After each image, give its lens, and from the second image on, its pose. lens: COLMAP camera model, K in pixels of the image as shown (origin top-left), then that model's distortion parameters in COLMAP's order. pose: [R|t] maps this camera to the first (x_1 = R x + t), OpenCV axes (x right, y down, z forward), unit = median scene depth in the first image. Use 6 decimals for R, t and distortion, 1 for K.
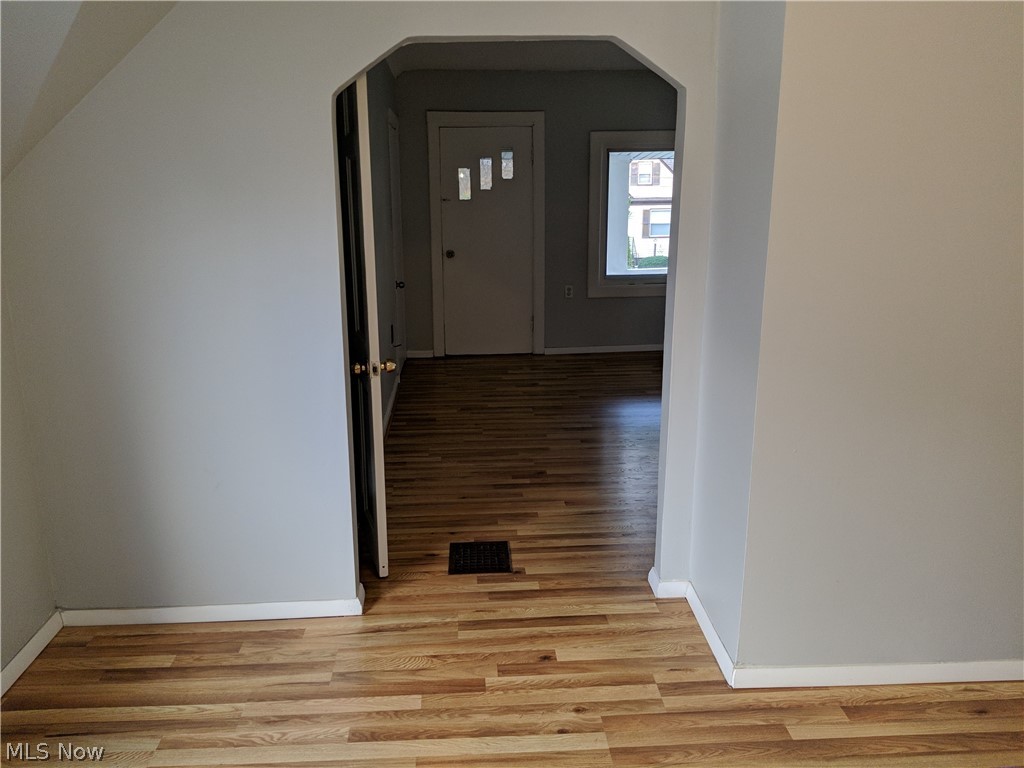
lens RADIAL K [[794.8, 0, 522.7], [0, 794.8, 382.6], [0, 0, 1]] dist [0.044368, -0.045559]
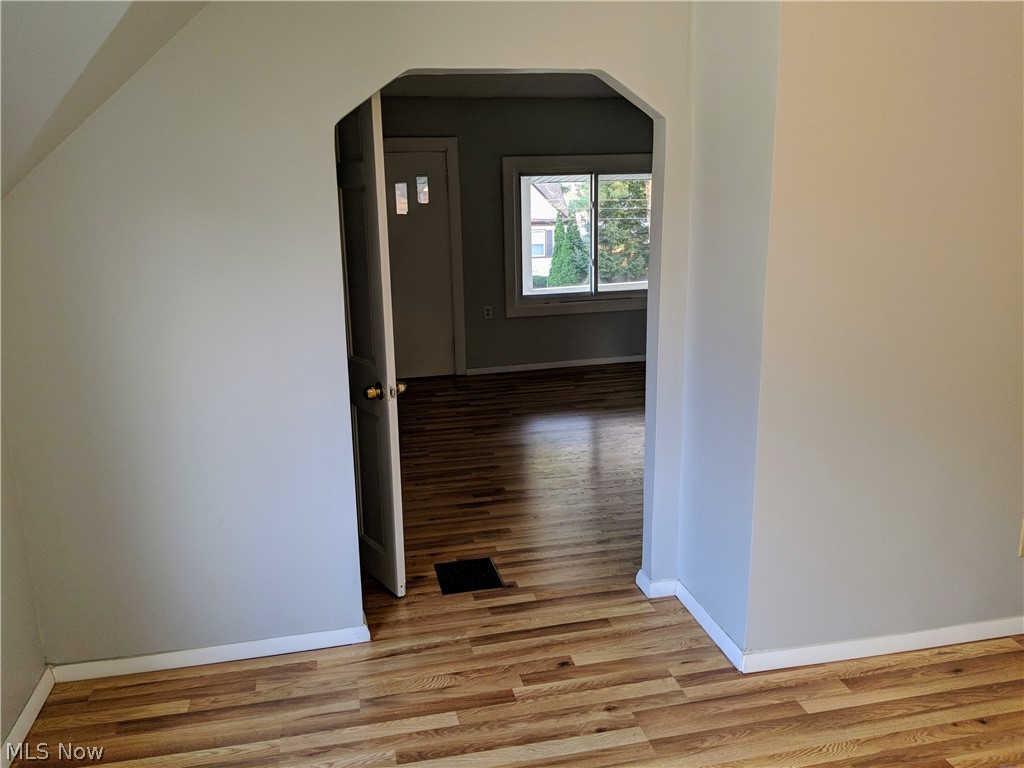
lens RADIAL K [[799.0, 0, 512.0], [0, 799.0, 384.0], [0, 0, 1]] dist [0.051081, -0.060520]
pose [[0.987655, -0.049938, 0.148470, -0.172895], [0.053772, 0.998313, -0.021920, 0.002312], [-0.147125, 0.029633, 0.988674, -0.028928]]
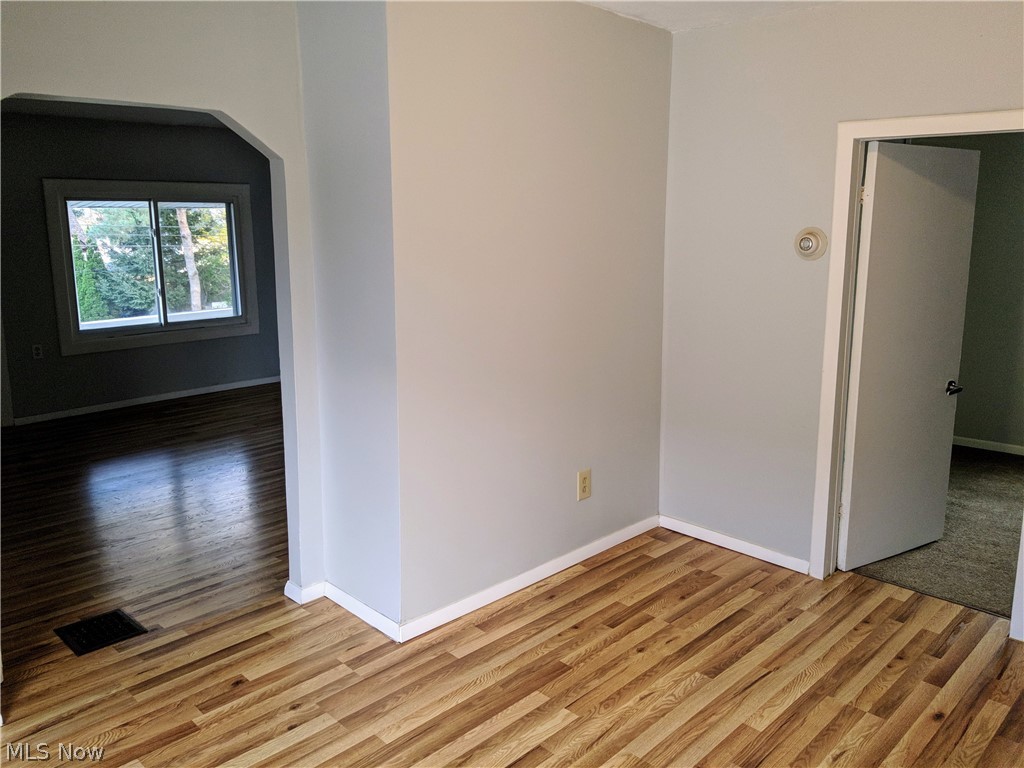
lens RADIAL K [[799.0, 0, 512.0], [0, 799.0, 384.0], [0, 0, 1]] dist [0.051081, -0.060520]
pose [[0.752654, -0.135810, 0.644257, -0.329644], [0.169419, 0.985495, 0.009819, 0.006352], [-0.636246, 0.101759, 0.764746, -0.085990]]
